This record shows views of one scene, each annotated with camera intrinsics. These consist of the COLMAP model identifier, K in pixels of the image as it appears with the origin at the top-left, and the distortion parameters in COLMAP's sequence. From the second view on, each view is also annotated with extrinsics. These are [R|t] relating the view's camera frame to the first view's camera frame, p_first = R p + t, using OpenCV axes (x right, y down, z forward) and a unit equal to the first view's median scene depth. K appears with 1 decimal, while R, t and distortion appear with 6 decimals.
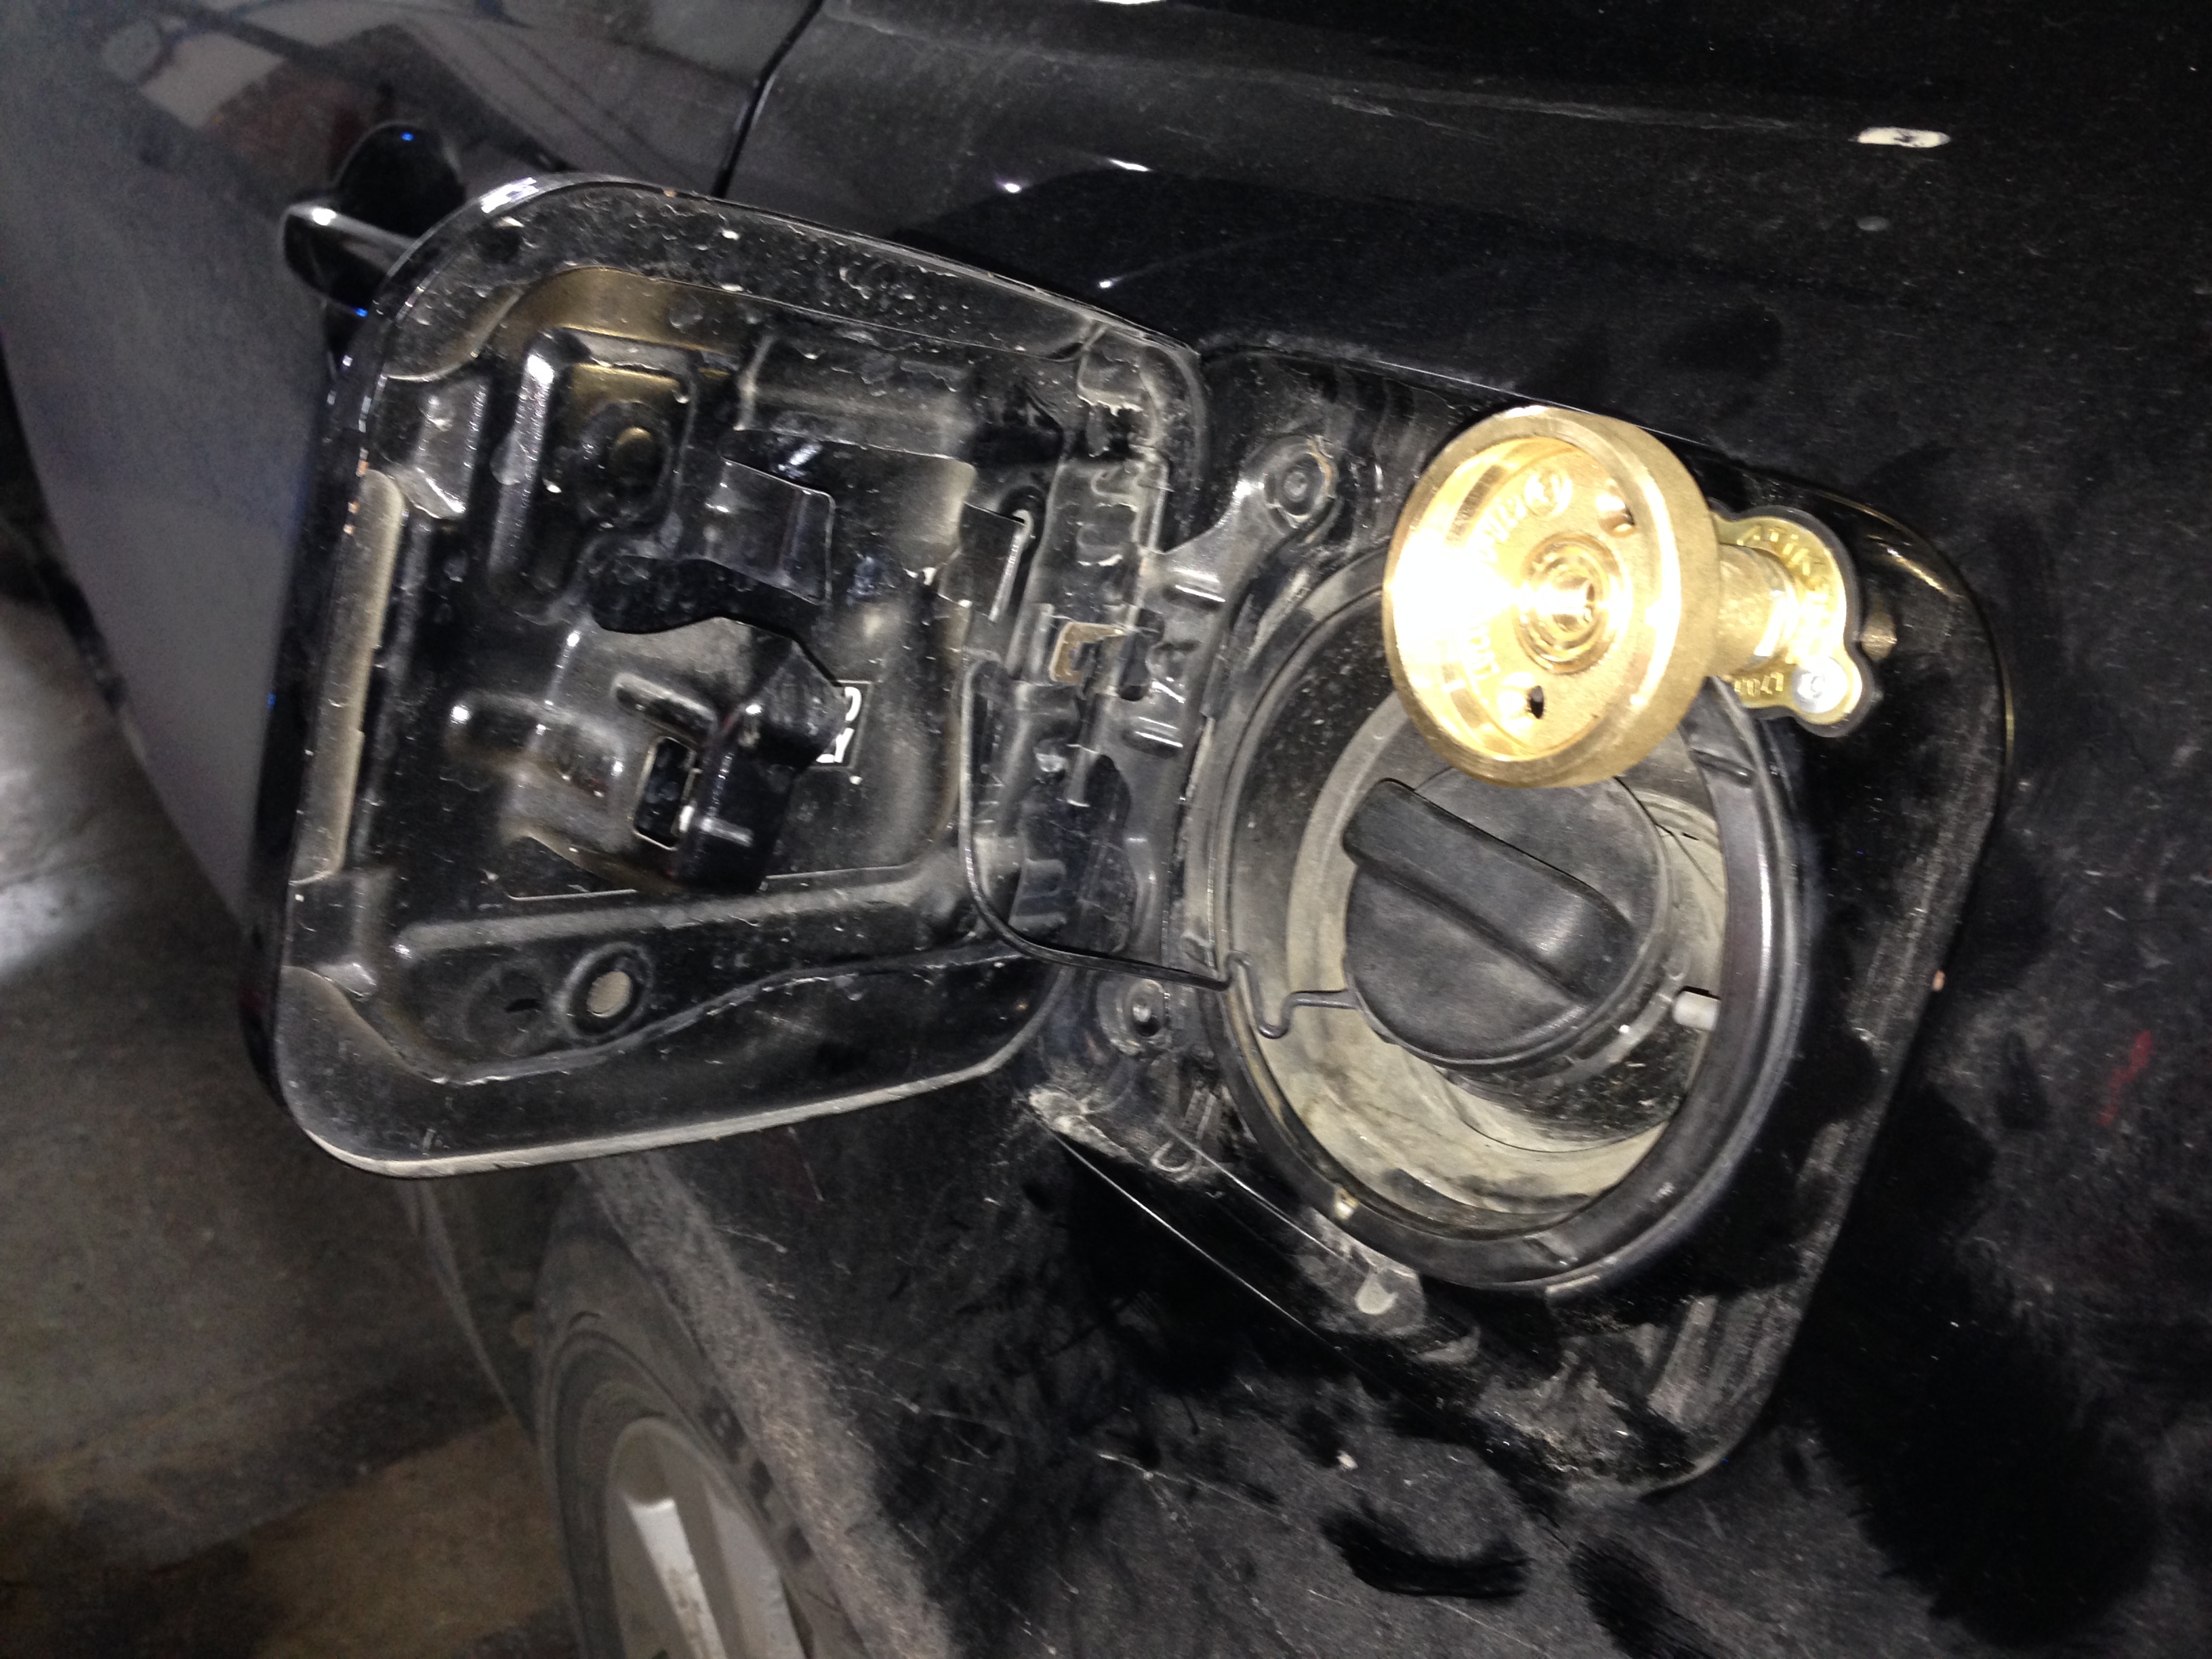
lens RADIAL K [[2095.2, 0, 1092.2], [0, 2095.2, 830.1], [0, 0, 1]] dist [0.126222, -0.263867]
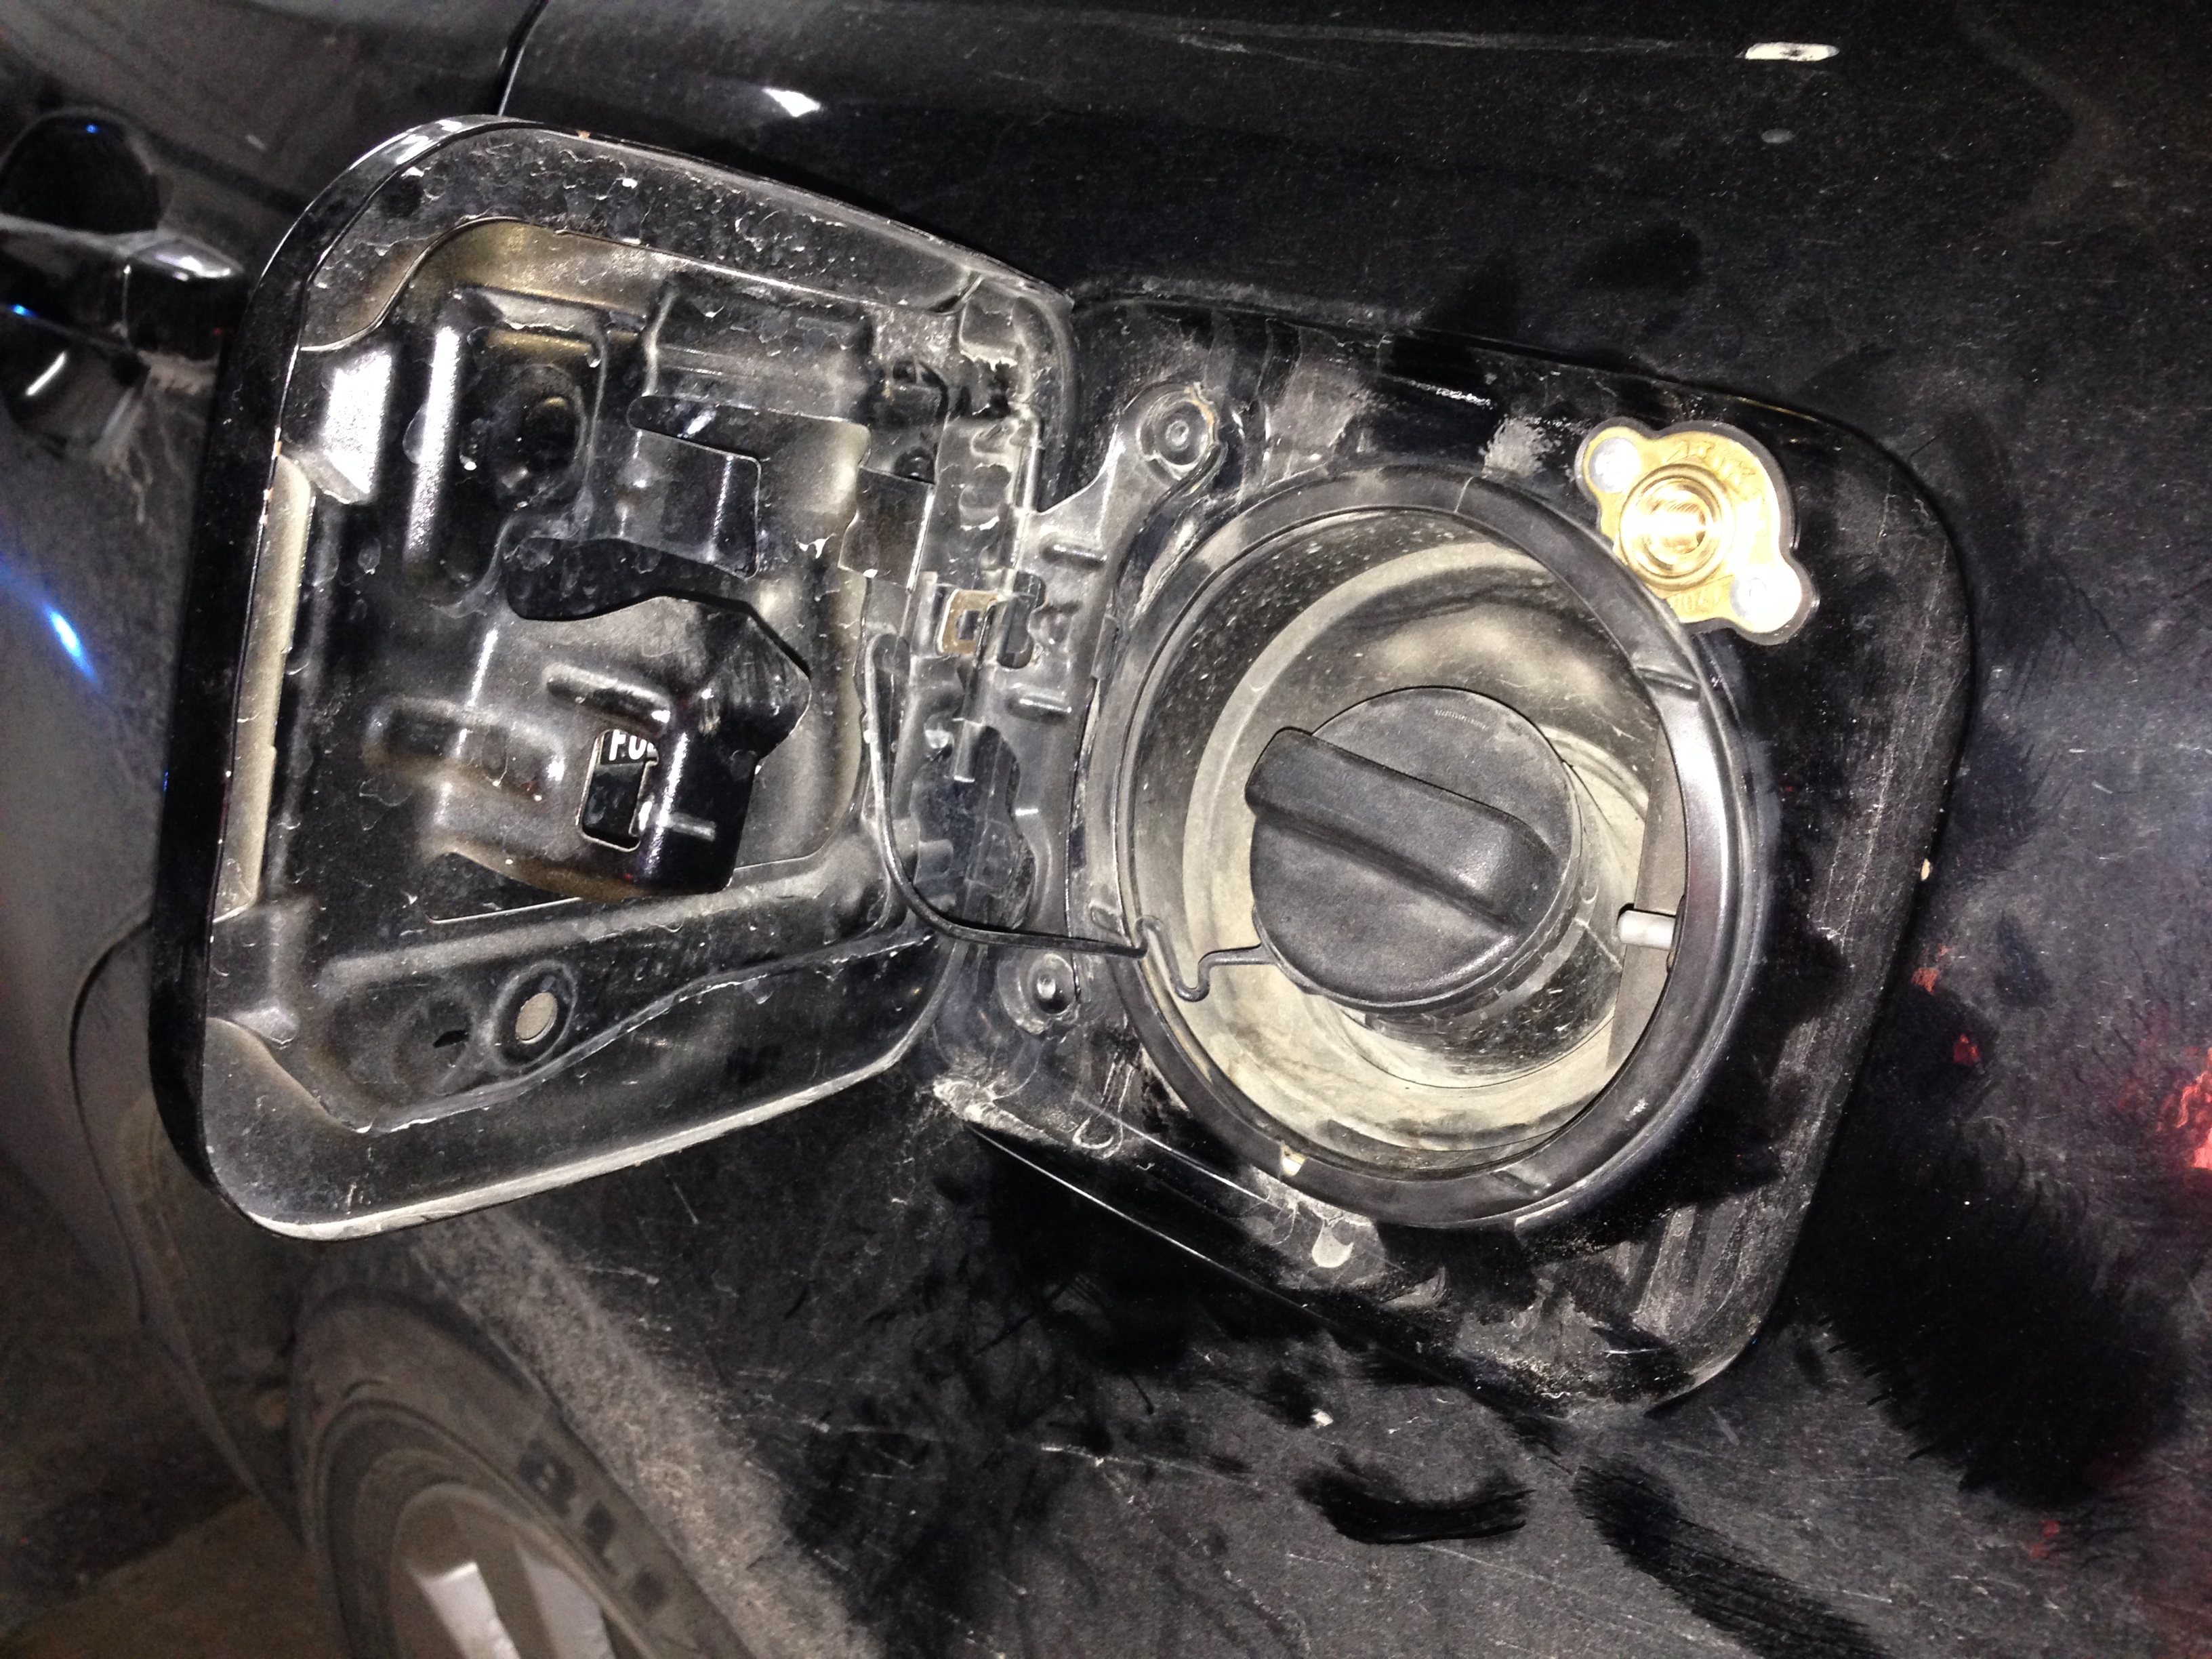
lens RADIAL K [[2095.2, 0, 1092.2], [0, 2095.2, 830.1], [0, 0, 1]] dist [0.126222, -0.263867]
pose [[0.982604, -0.083354, 0.165957, -0.132924], [0.082778, 0.996514, 0.010398, 0.006386], [-0.166245, 0.003520, 0.986078, 0.048759]]
